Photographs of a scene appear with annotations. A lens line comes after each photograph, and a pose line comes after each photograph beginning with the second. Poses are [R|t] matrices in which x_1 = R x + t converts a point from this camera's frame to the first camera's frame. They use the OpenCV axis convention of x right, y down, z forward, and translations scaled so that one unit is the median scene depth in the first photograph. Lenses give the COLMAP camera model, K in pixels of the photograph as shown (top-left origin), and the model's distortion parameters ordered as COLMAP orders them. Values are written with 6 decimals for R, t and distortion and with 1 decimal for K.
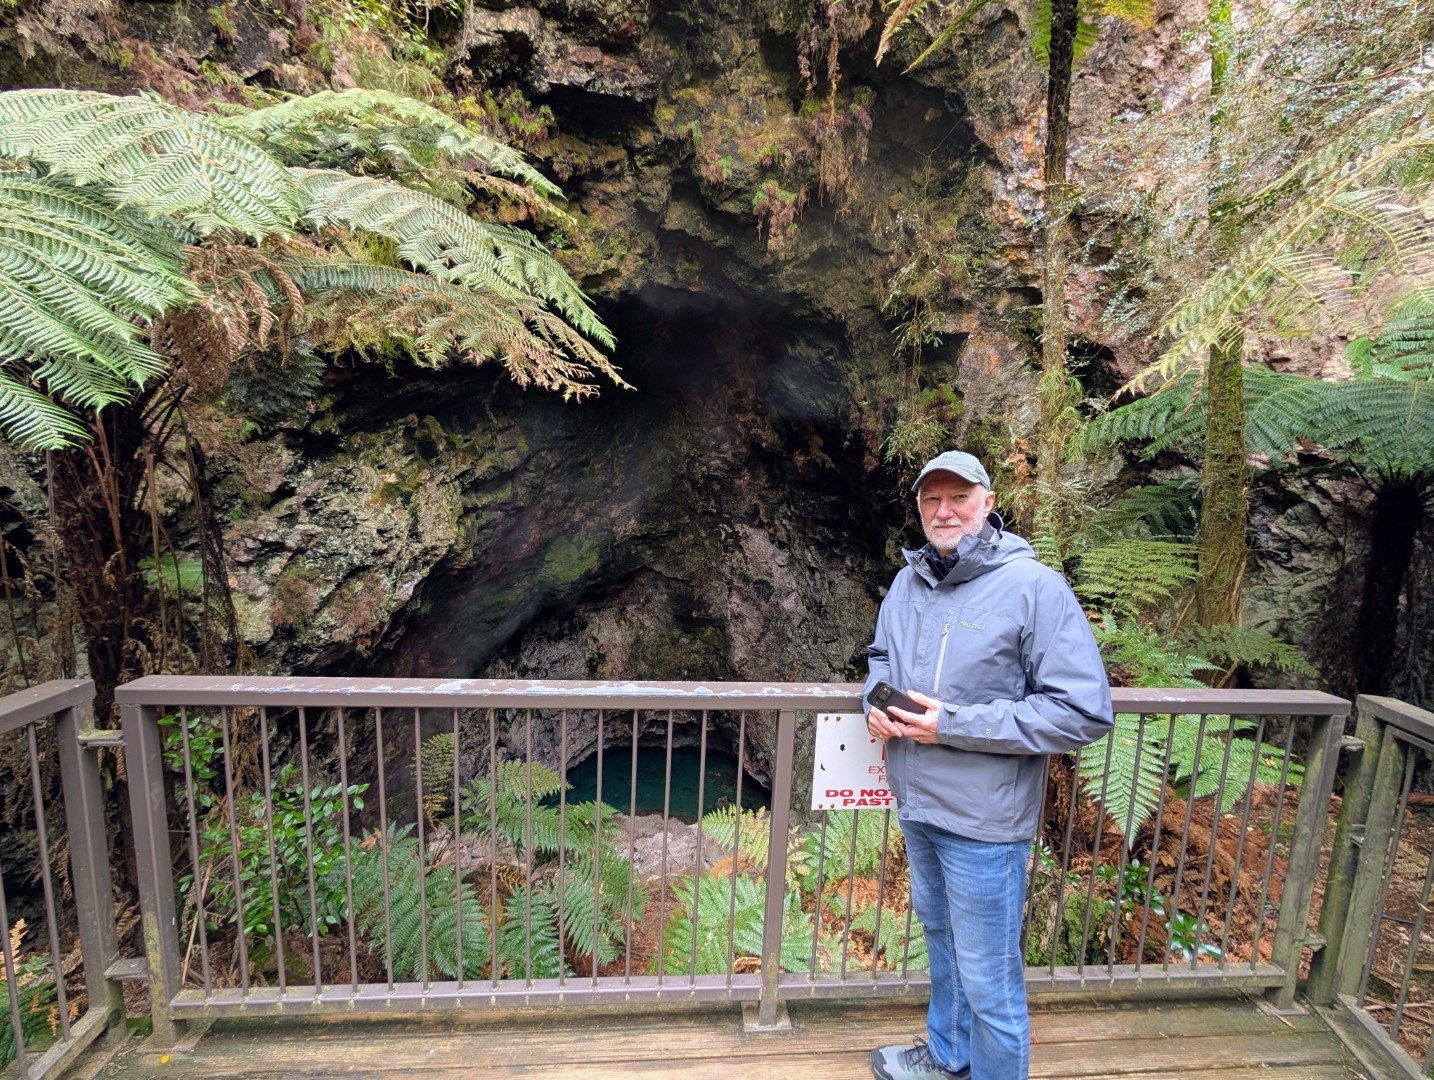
lens RADIAL K [[527.5, 0, 713.0], [0, 527.5, 538.7], [0, 0, 1]] dist [0.000689, 0.001509]
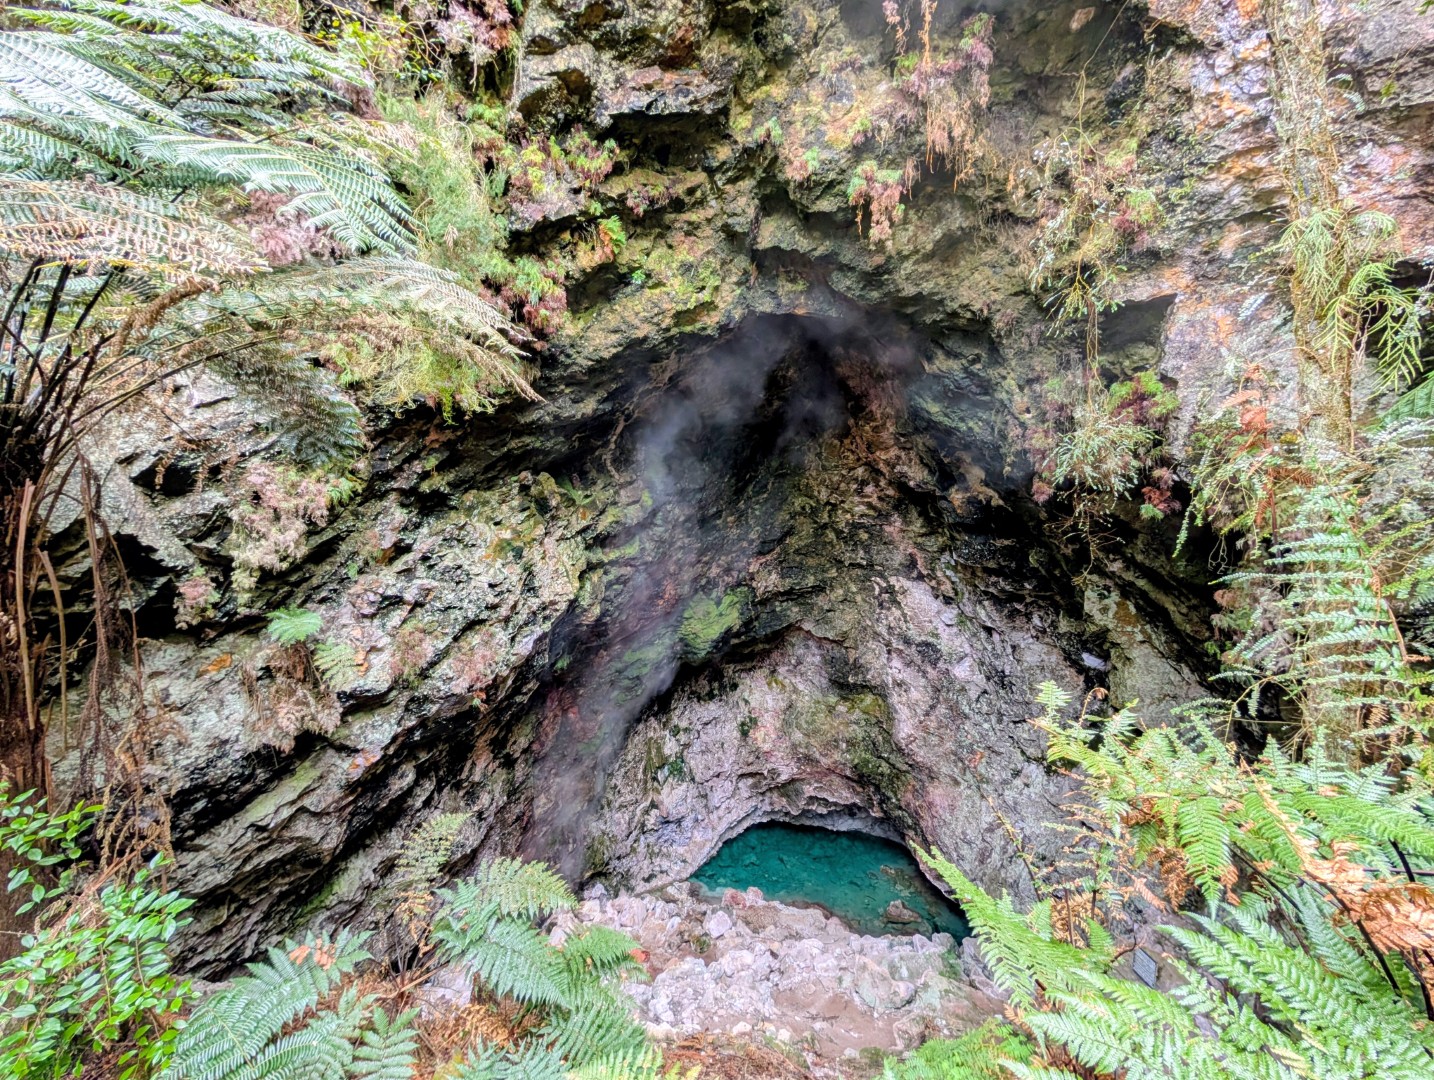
lens RADIAL K [[527.5, 0, 717.2], [0, 527.5, 542.6], [0, 0, 1]] dist [0.000689, 0.001509]
pose [[0.948924, -0.038833, -0.313106, 0.113546], [0.006126, 0.994477, -0.104775, 0.013832], [0.315446, 0.097506, 0.943921, 0.172597]]
